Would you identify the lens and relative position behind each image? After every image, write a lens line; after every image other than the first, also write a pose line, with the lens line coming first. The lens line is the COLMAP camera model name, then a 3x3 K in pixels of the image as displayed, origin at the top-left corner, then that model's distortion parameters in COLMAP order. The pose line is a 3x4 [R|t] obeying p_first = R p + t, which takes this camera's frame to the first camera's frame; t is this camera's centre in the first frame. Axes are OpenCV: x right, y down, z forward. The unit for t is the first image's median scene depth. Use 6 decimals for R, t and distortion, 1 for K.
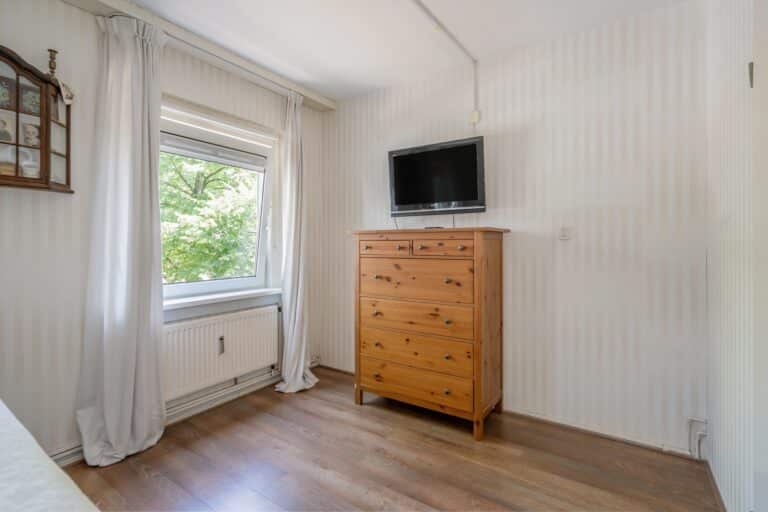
lens RADIAL K [[362.3, 0, 386.6], [0, 362.3, 242.6], [0, 0, 1]] dist [0.017447, -0.000056]
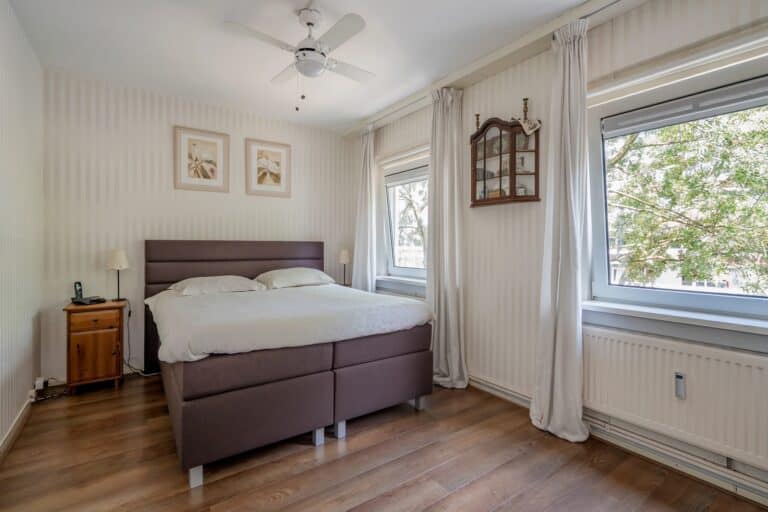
lens RADIAL K [[355.3, 0, 384.2], [0, 355.3, 243.2], [0, 0, 1]] dist [0.001626, 0.000349]
pose [[-0.345913, -0.005123, -0.938252, 0.489929], [0.000106, 0.999985, -0.005499, 0.019946], [0.938266, -0.002001, -0.345908, 0.929416]]
